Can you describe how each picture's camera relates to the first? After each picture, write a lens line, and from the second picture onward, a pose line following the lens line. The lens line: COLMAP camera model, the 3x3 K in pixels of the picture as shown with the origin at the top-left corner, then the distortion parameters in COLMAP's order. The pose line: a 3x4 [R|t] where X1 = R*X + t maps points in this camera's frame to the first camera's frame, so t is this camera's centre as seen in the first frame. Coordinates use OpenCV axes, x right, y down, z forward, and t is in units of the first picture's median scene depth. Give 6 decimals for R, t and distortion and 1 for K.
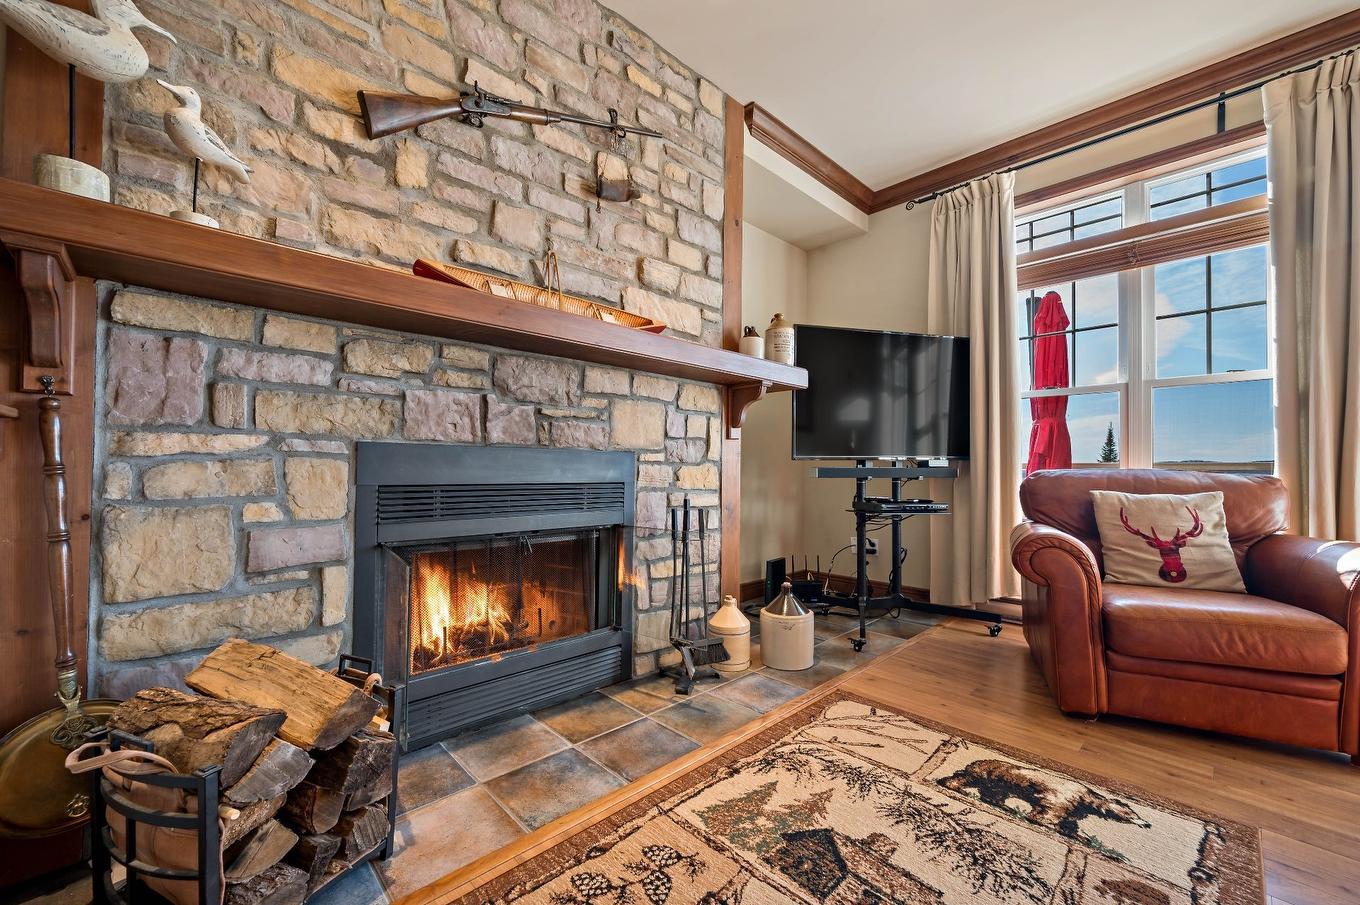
lens RADIAL K [[540.4, 0, 678.7], [0, 540.4, 461.5], [0, 0, 1]] dist [-0.001063, -0.000036]
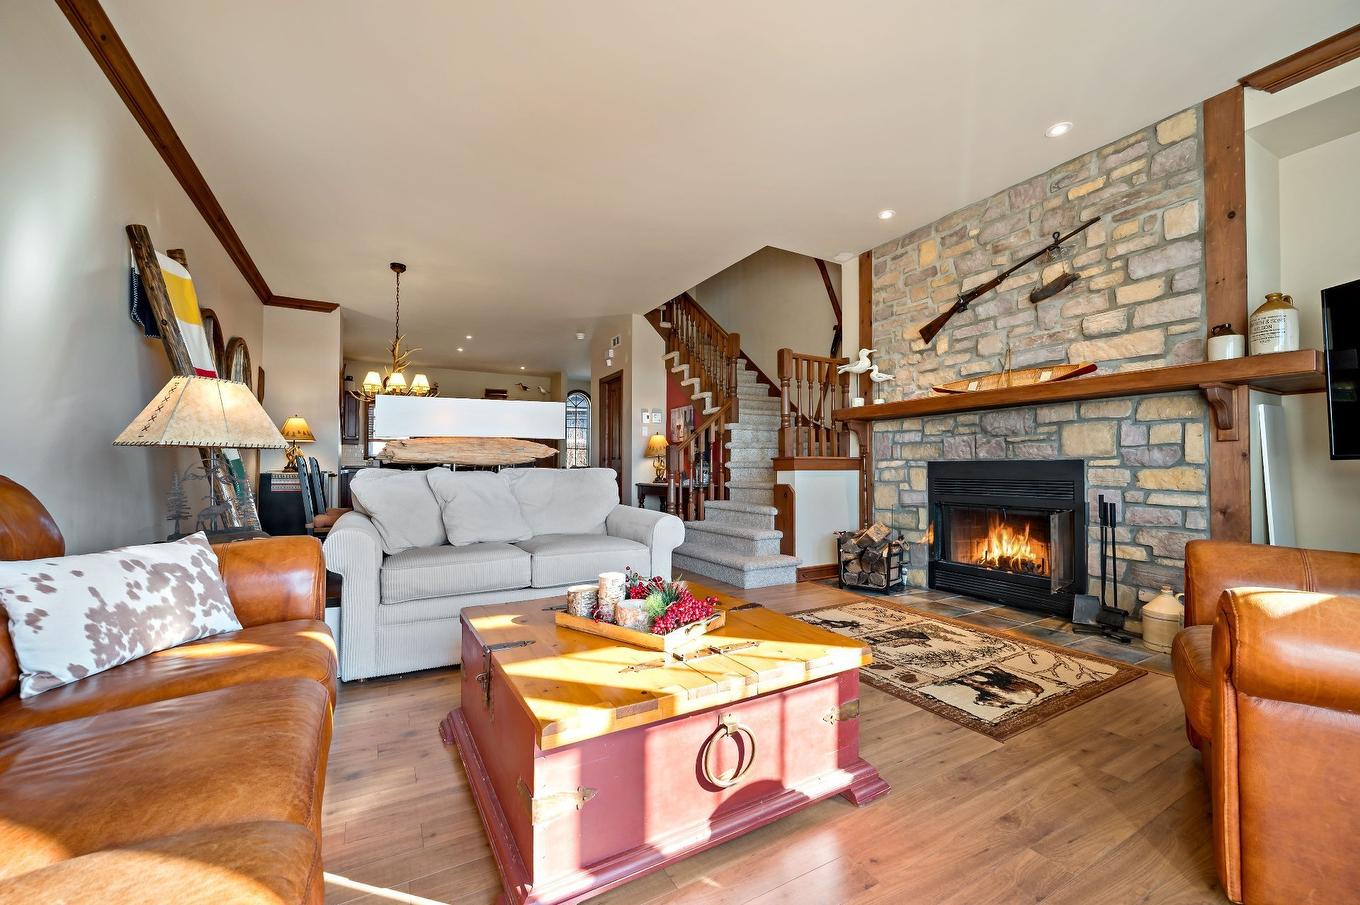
lens RADIAL K [[540.4, 0, 678.7], [0, 540.4, 461.5], [0, 0, 1]] dist [-0.001063, -0.000036]
pose [[-0.256055, -0.021272, -0.966428, 2.137002], [0.010522, 0.999637, -0.024790, 0.015110], [0.966605, -0.016516, -0.255738, 0.485977]]
